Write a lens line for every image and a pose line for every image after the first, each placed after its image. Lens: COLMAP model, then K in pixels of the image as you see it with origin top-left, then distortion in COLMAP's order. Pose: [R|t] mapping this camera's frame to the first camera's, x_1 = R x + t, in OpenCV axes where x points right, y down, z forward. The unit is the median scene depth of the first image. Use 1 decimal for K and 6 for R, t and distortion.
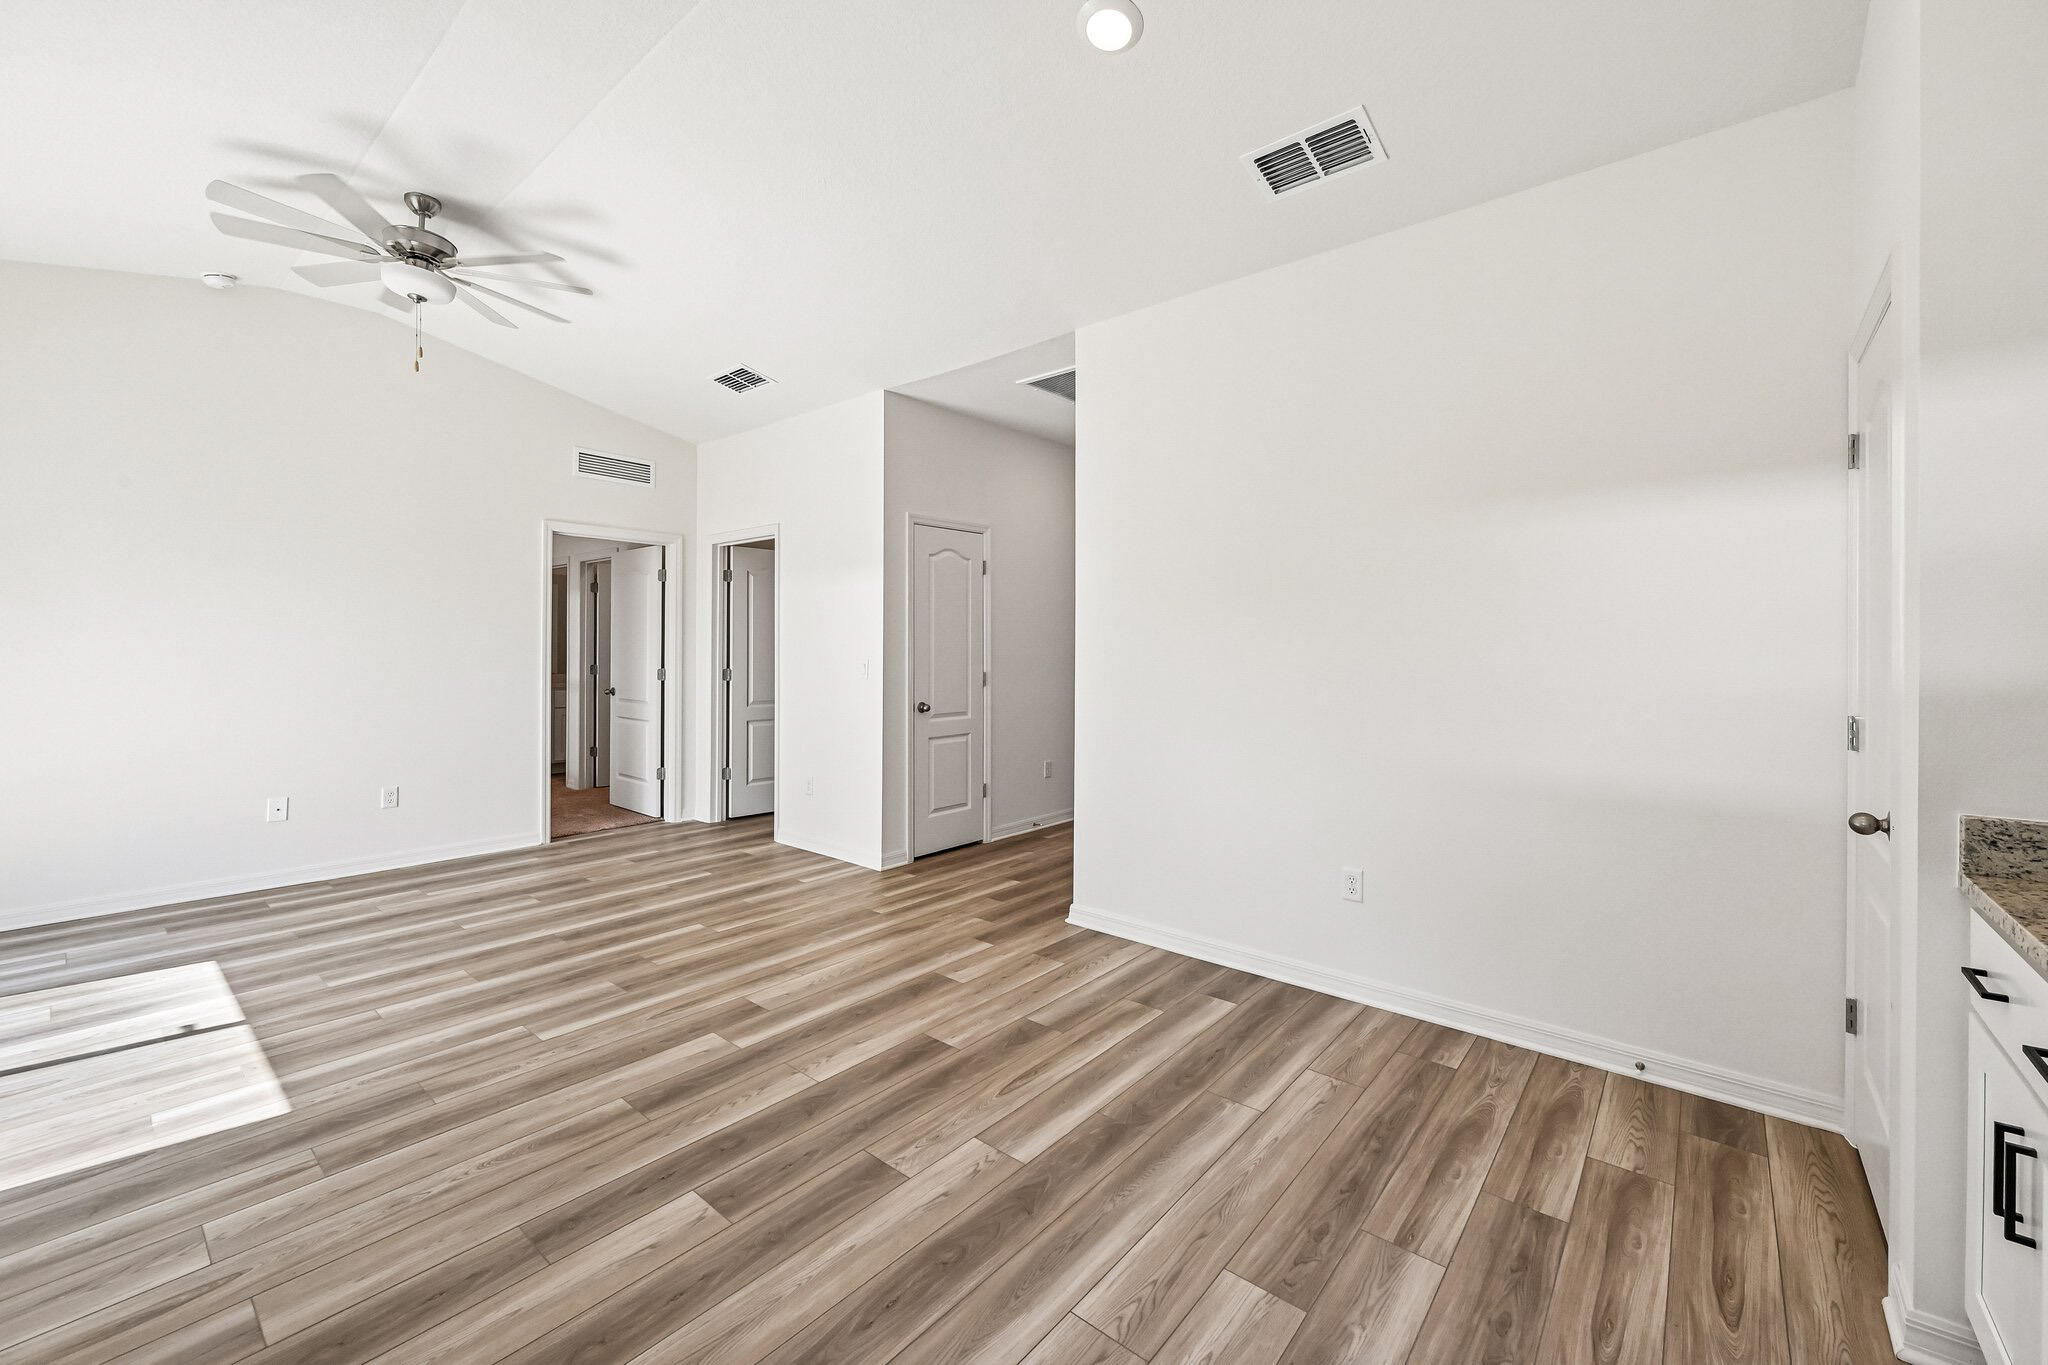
lens RADIAL K [[815.7, 0, 1026.6], [0, 815.7, 670.6], [0, 0, 1]] dist [-0.001493, 0.000170]
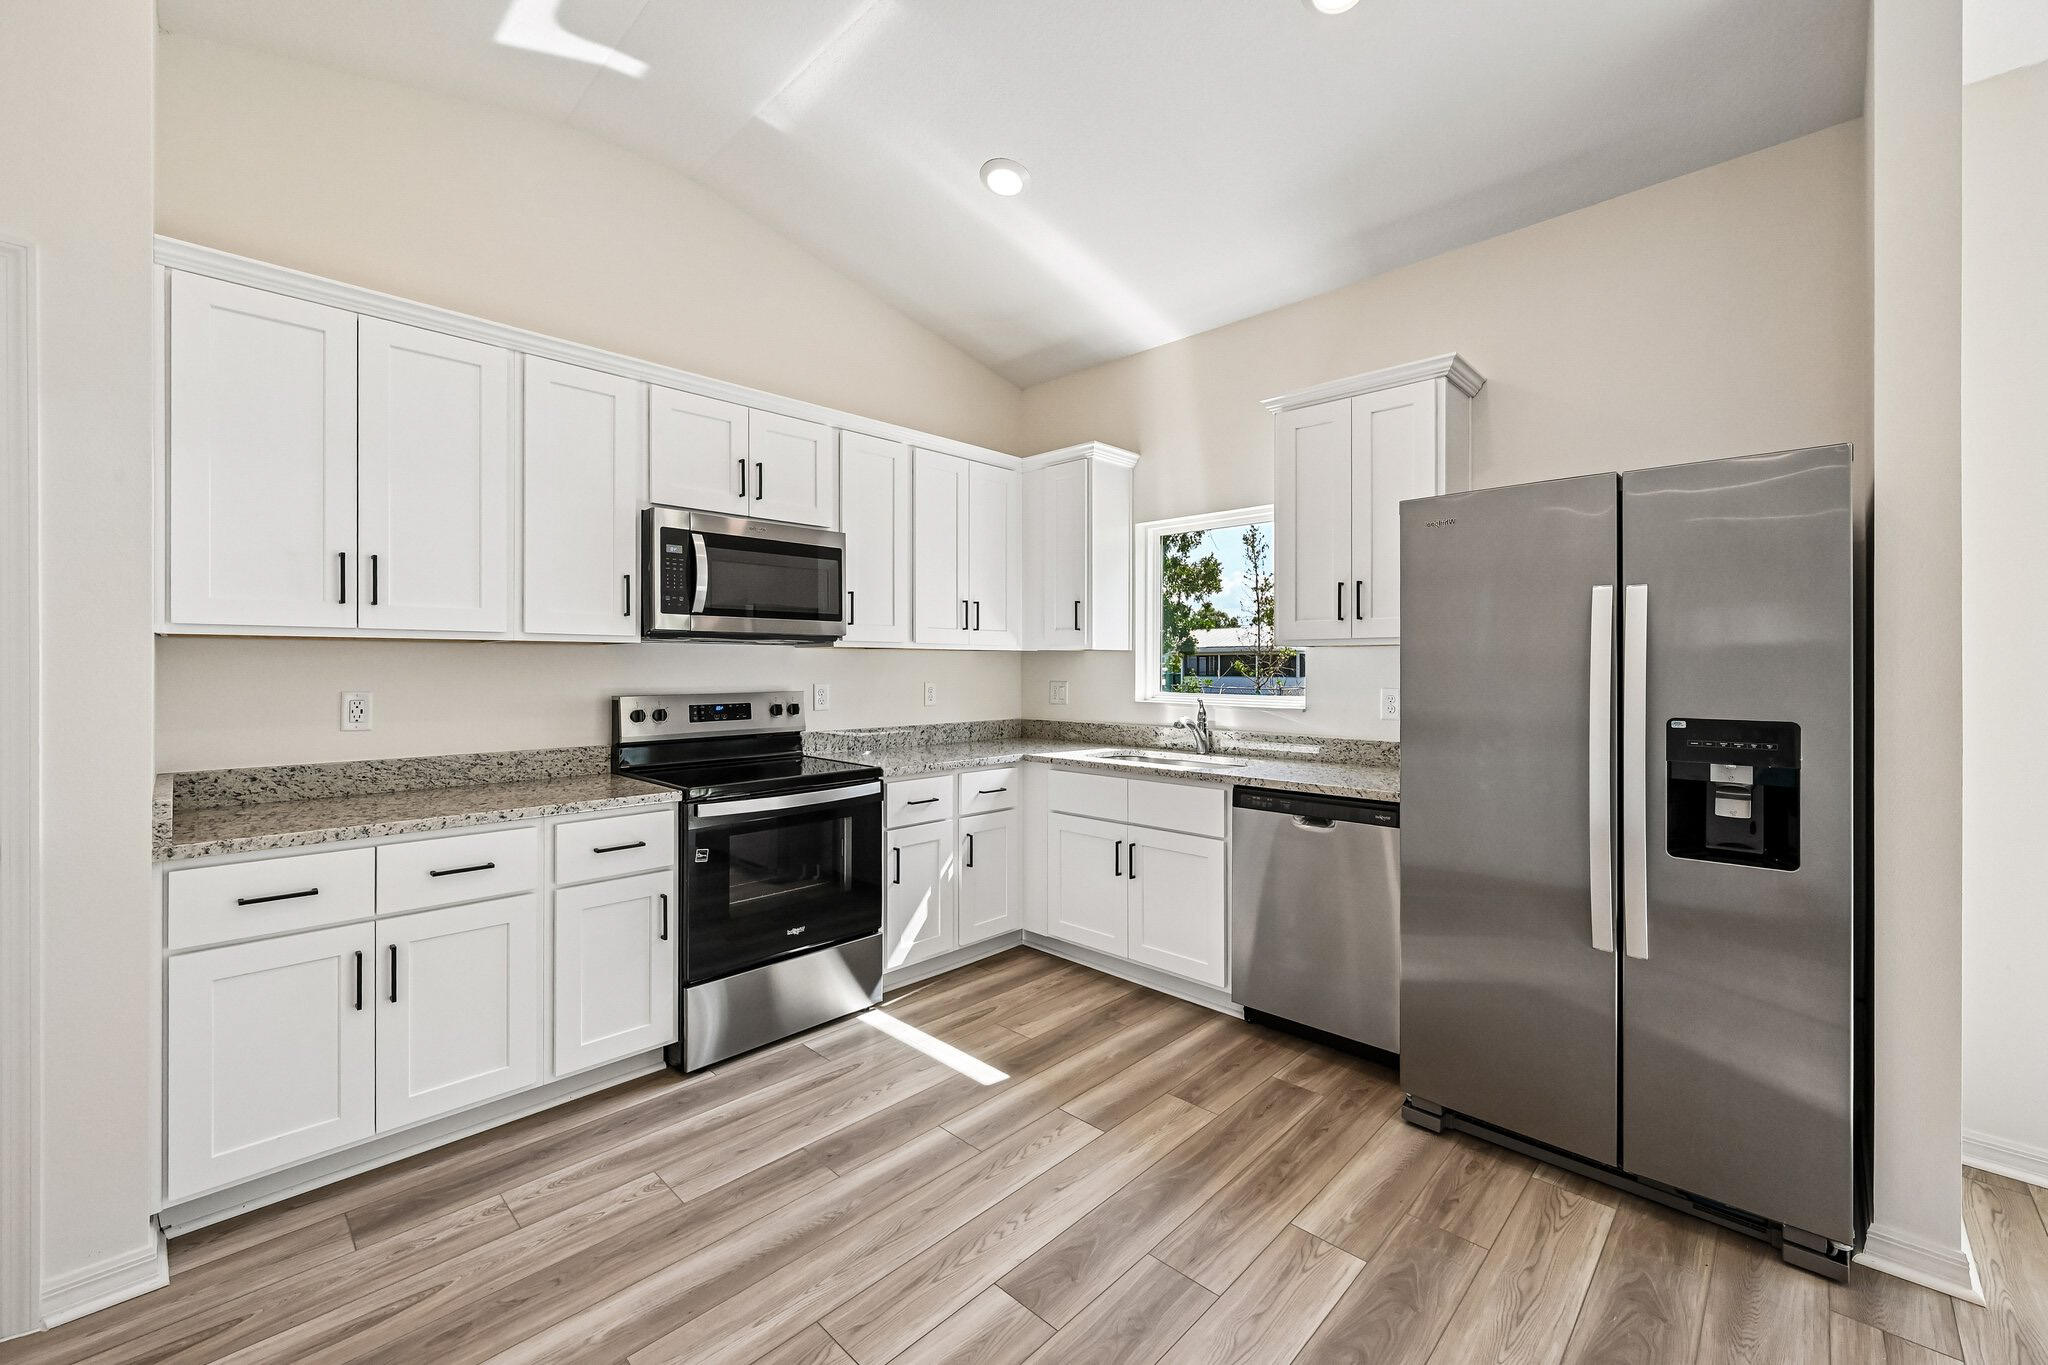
lens RADIAL K [[823.3, 0, 1023.0], [0, 823.3, 663.2], [0, 0, 1]] dist [0.001690, -0.000215]
pose [[-0.996934, -0.008240, 0.077816, -0.103491], [-0.006414, 0.999699, 0.023678, -0.028671], [-0.077987, 0.023106, -0.996687, 1.080036]]
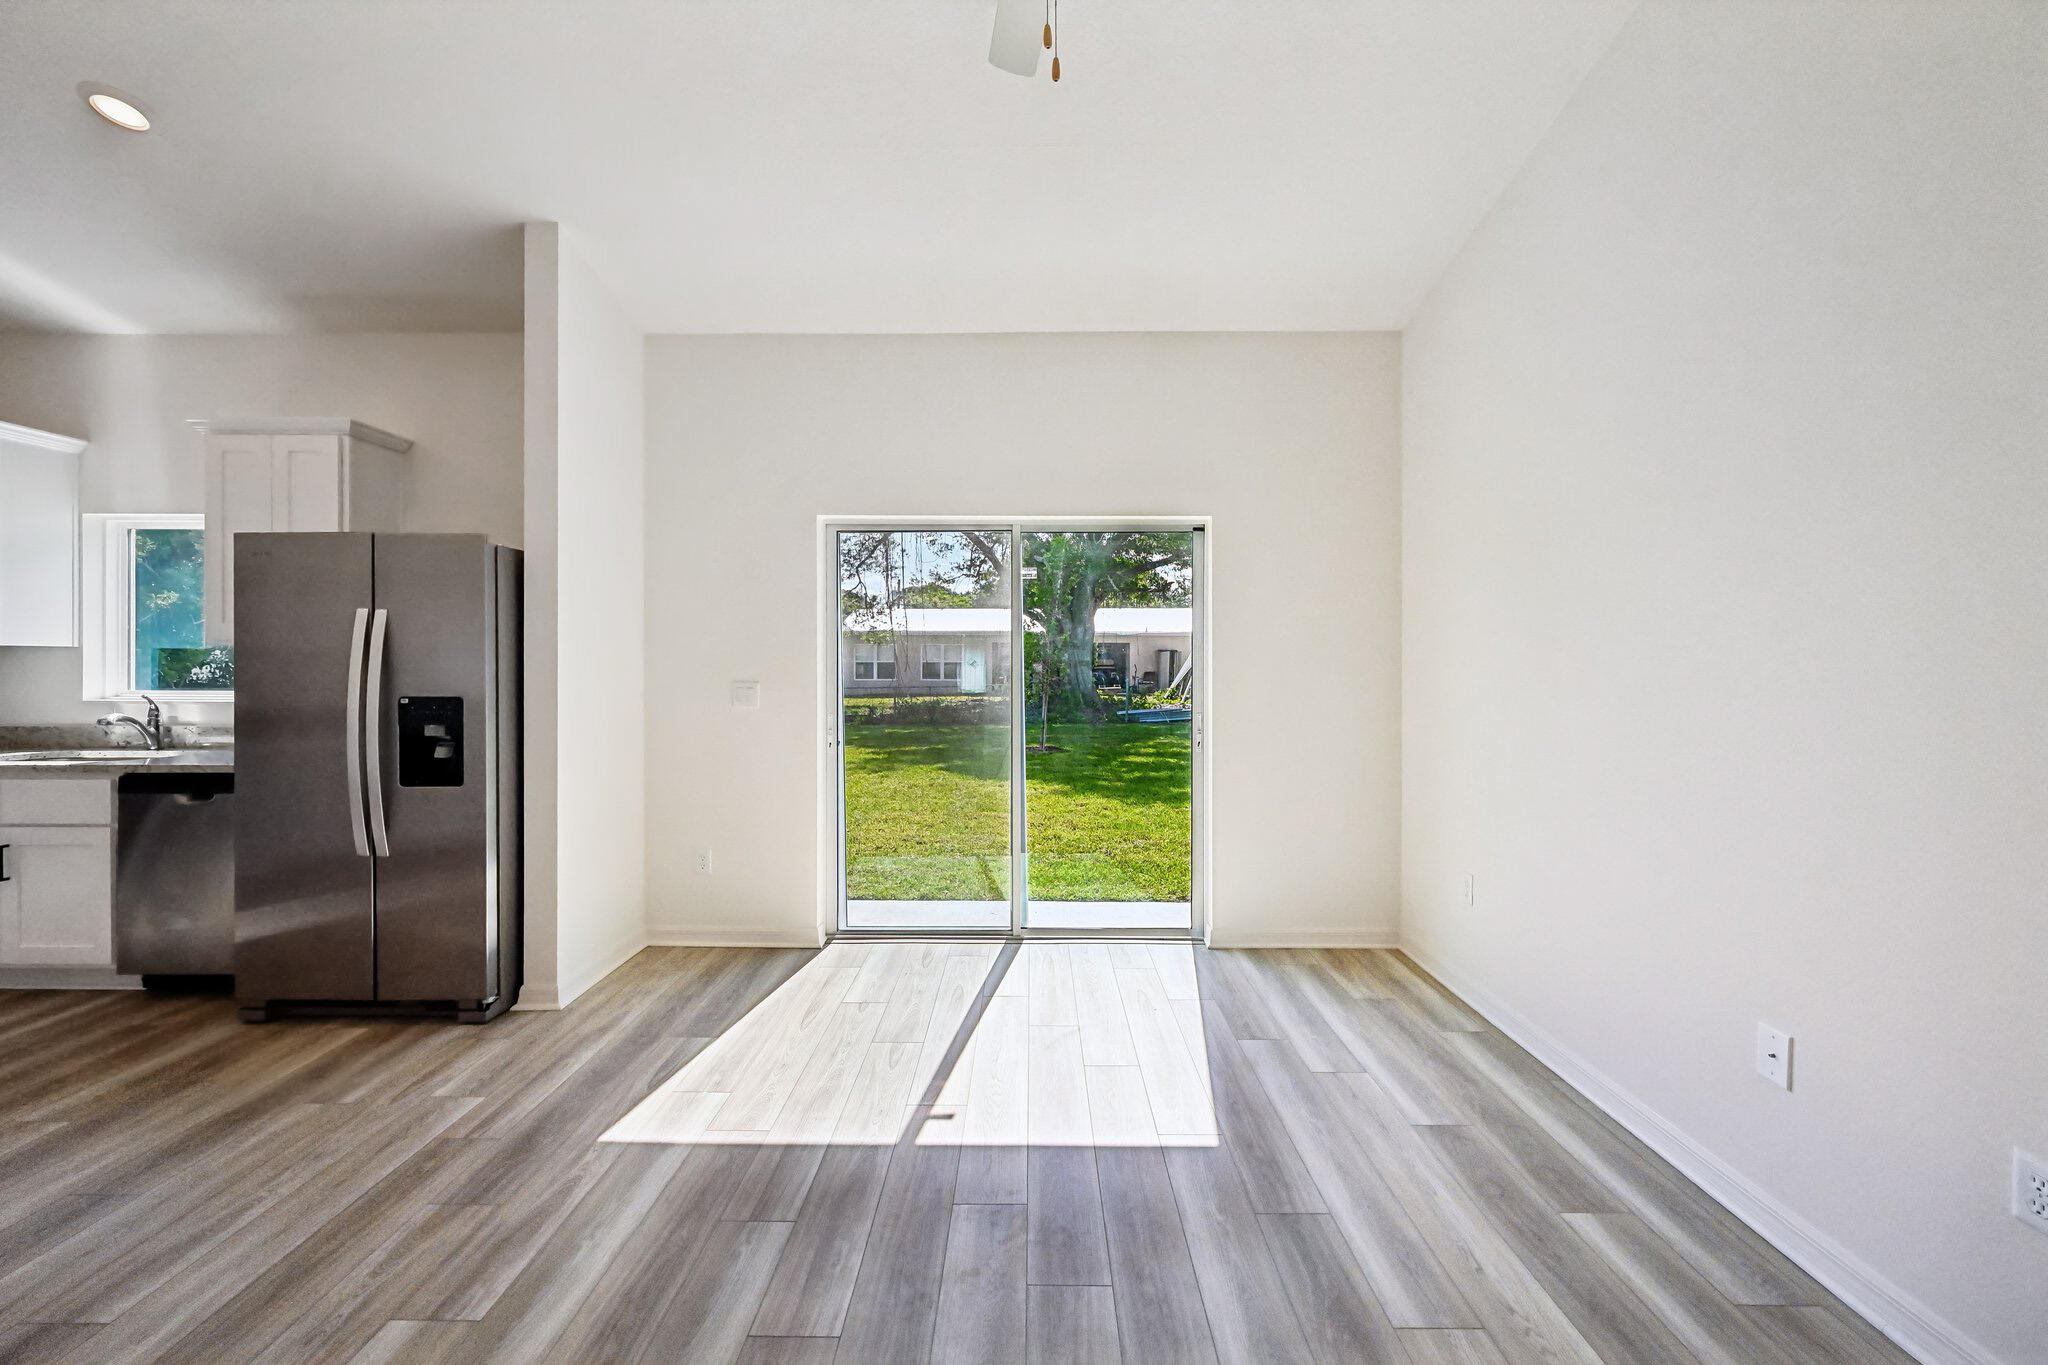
lens RADIAL K [[797.2, 0, 1030.1], [0, 797.2, 666.3], [0, 0, 1]] dist [-0.008248, -0.000058]
pose [[-0.765320, -0.007033, -0.643611, -0.547594], [-0.023646, 0.999572, 0.017196, -0.045717], [0.643215, 0.028379, -0.765159, 1.642455]]
